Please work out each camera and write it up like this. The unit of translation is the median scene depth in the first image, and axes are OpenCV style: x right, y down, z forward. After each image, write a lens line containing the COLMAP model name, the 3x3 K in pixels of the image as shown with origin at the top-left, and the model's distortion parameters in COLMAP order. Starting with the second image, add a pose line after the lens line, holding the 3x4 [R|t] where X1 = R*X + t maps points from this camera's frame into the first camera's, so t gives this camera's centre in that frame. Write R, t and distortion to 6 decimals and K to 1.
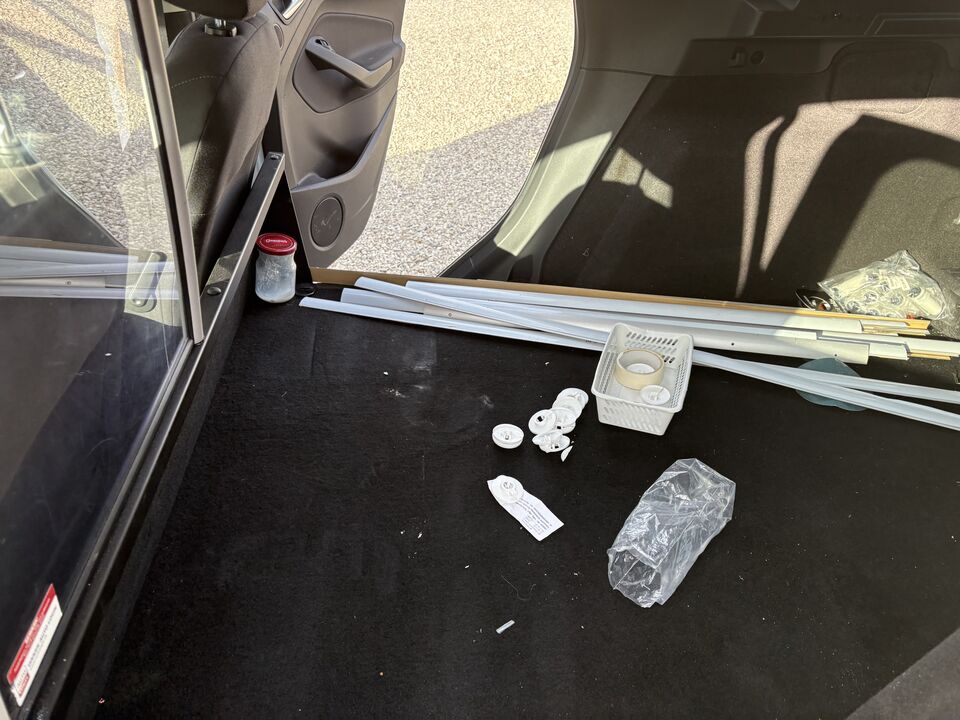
lens RADIAL K [[728.2, 0, 481.9], [0, 728.2, 373.9], [0, 0, 1]] dist [0.113697, -0.174948]
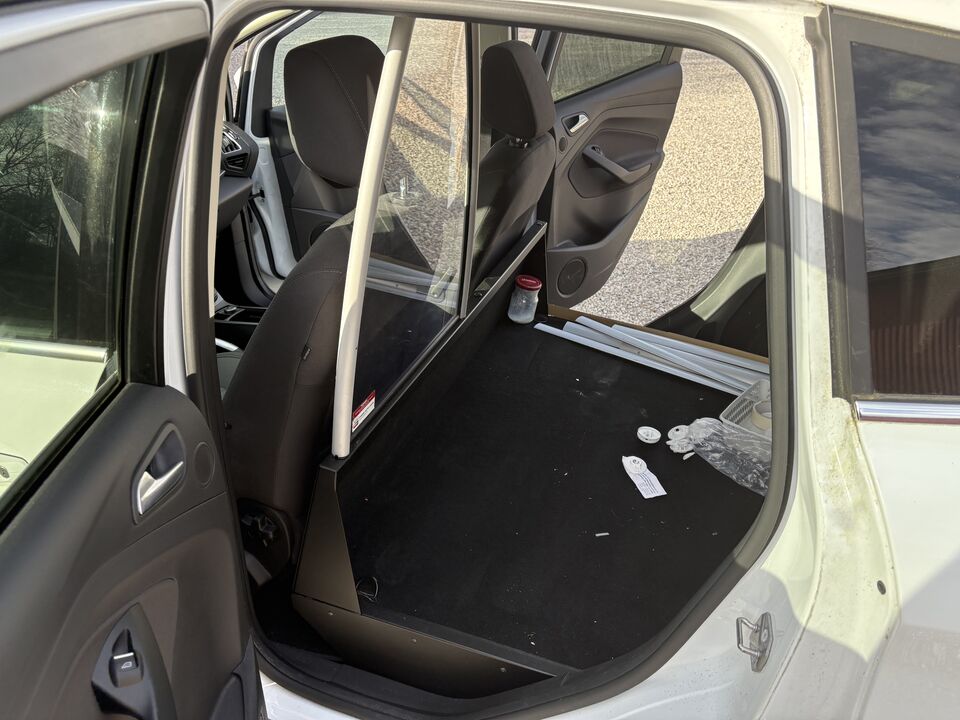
lens RADIAL K [[716.6, 0, 480.9], [0, 716.6, 373.8], [0, 0, 1]] dist [0.053434, -0.066946]
pose [[0.919620, 0.195372, -0.340777, 0.137856], [-0.229135, 0.971457, -0.061392, 0.096997], [0.319055, 0.134541, 0.938138, -0.293744]]
